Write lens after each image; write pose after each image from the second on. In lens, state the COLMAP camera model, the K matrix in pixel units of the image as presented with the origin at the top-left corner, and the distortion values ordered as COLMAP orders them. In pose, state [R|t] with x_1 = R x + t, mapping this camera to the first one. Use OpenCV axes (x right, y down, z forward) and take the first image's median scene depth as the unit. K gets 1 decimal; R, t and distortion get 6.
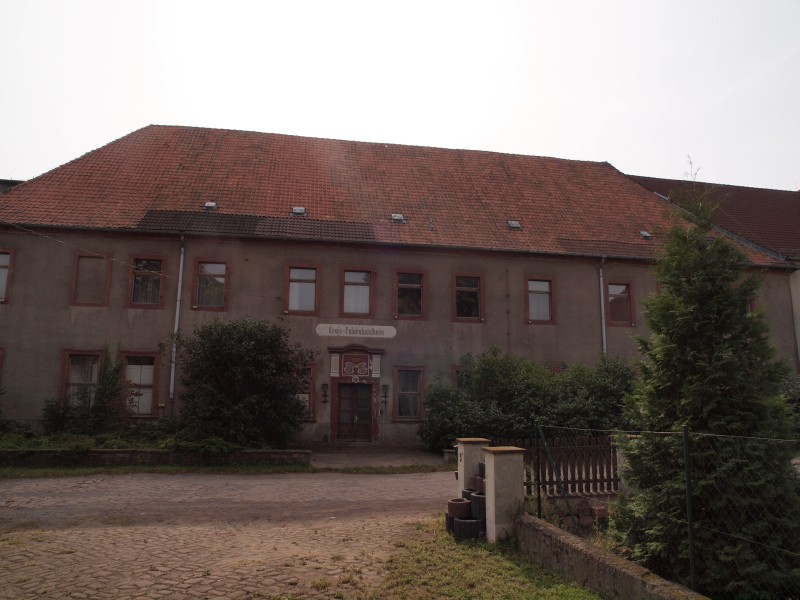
lens RADIAL K [[557.1, 0, 400.0], [0, 557.1, 300.0], [0, 0, 1]] dist [-0.112715, -0.000215]
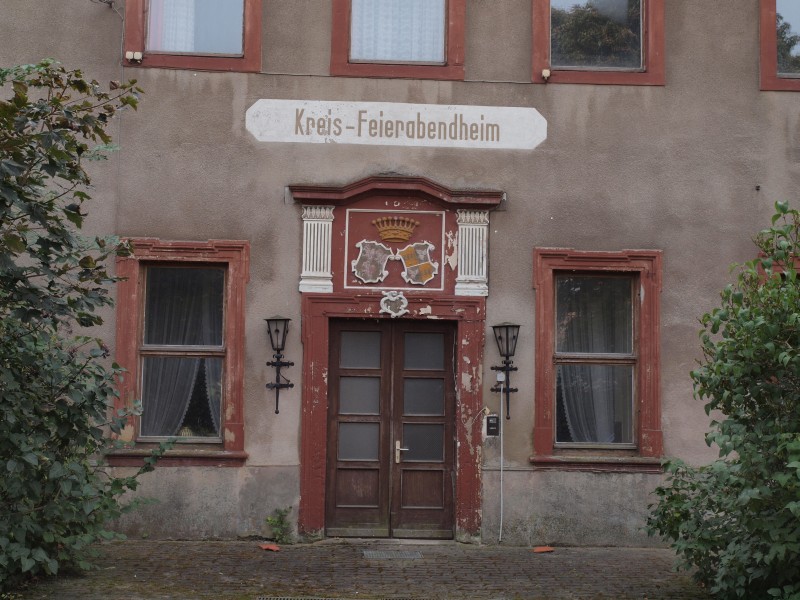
lens RADIAL K [[1014.8, 0, 400.0], [0, 1014.8, 300.0], [0, 0, 1]] dist [-0.013688, 0.005795]
pose [[0.992916, -0.003457, -0.118772, -0.019311], [0.013234, 0.996575, 0.081631, 0.100824], [0.118083, -0.082624, 0.989560, 0.515049]]
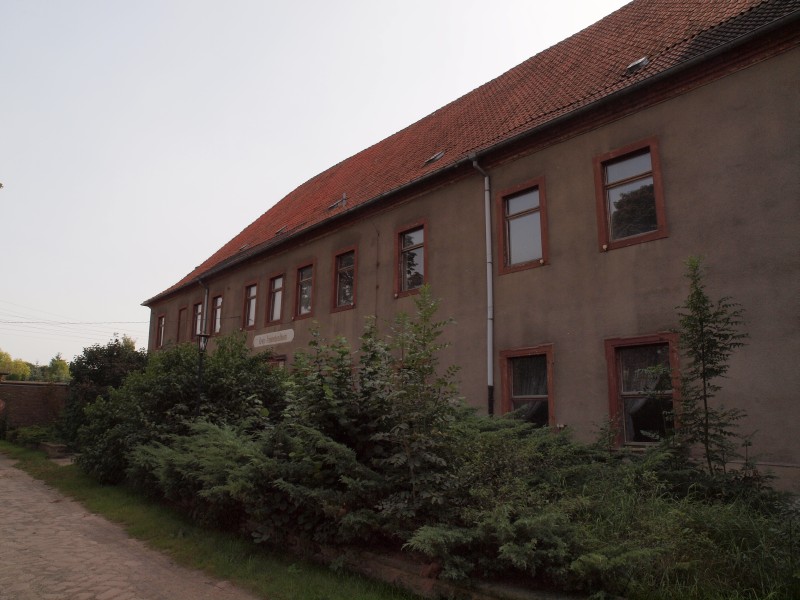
lens RADIAL K [[557.1, 0, 400.0], [0, 557.1, 300.0], [0, 0, 1]] dist [-0.112715, -0.000215]
pose [[0.527236, -0.174131, -0.831685, 0.856510], [0.142720, 0.983020, -0.115341, 0.133490], [0.837648, -0.057886, 0.543135, 0.675702]]
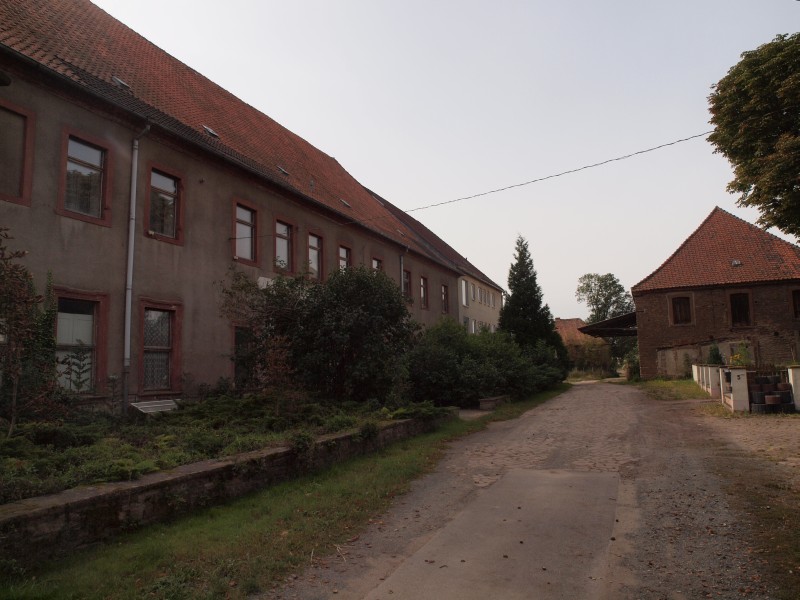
lens RADIAL K [[564.8, 0, 400.0], [0, 564.8, 300.0], [0, 0, 1]] dist [-0.000033, -0.000095]
pose [[0.532145, 0.078822, 0.842976, -0.770374], [-0.114914, 0.993167, -0.020324, 0.071948], [-0.838818, -0.086055, 0.537567, 0.340876]]
